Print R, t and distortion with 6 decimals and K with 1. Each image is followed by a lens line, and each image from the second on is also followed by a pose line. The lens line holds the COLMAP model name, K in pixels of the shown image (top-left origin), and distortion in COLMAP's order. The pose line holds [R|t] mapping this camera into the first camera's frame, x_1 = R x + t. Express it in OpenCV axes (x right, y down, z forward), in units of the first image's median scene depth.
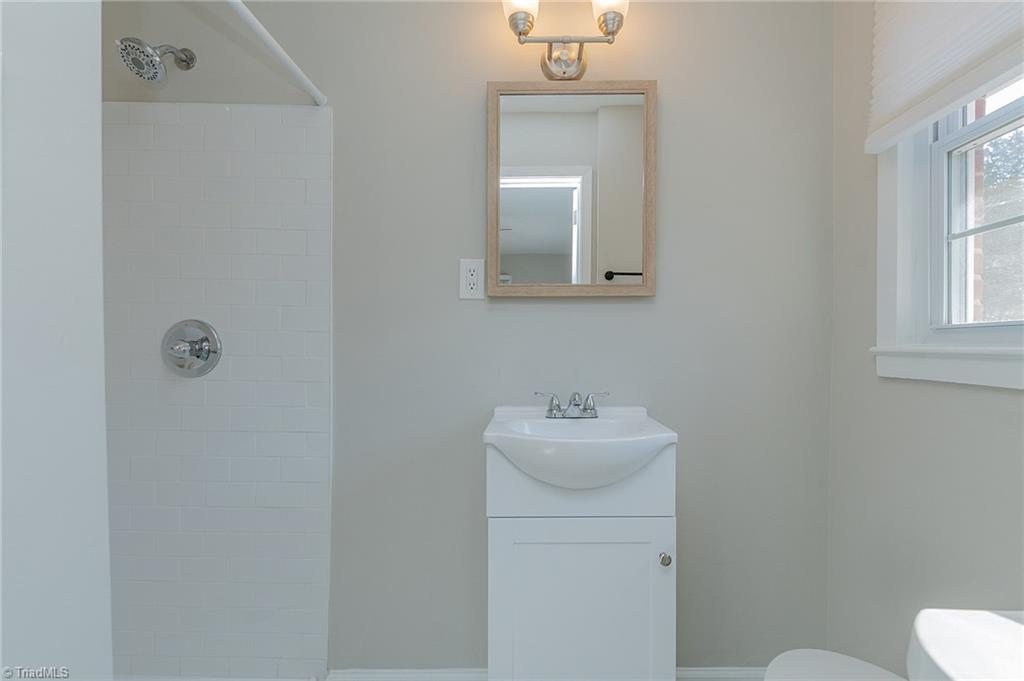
lens RADIAL K [[461.8, 0, 515.2], [0, 461.8, 351.0], [0, 0, 1]] dist [0.002281, 0.000471]
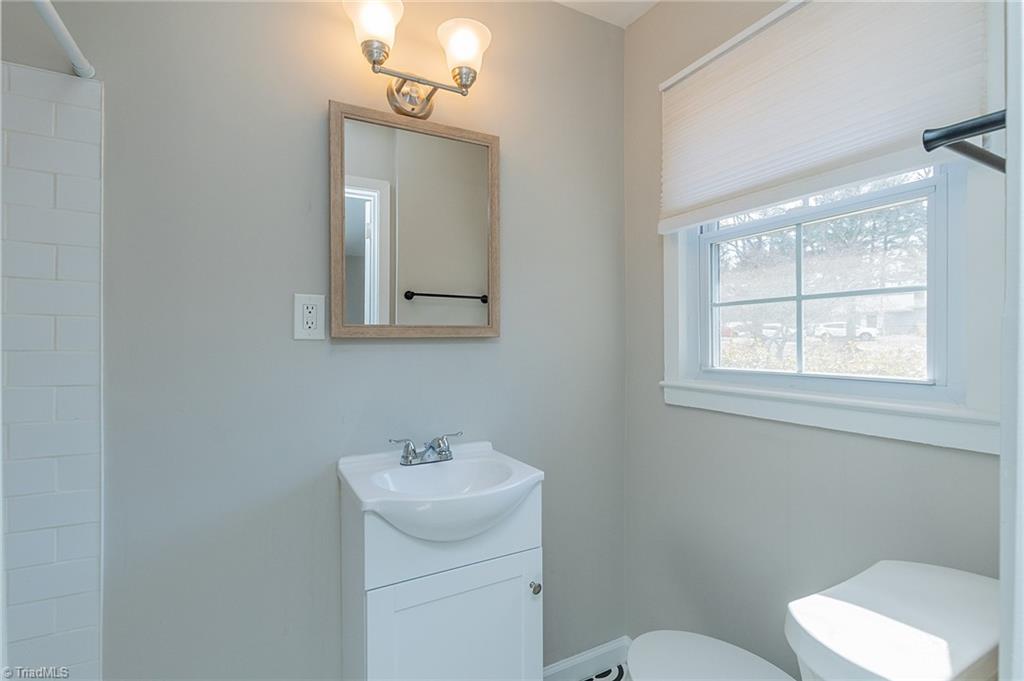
lens RADIAL K [[474.3, 0, 512.7], [0, 474.3, 351.2], [0, 0, 1]] dist [-0.000621, -0.000228]
pose [[0.879218, -0.017180, 0.476109, -0.197614], [0.021413, 0.999765, -0.003469, -0.084763], [-0.475937, 0.013245, 0.879379, 0.025484]]
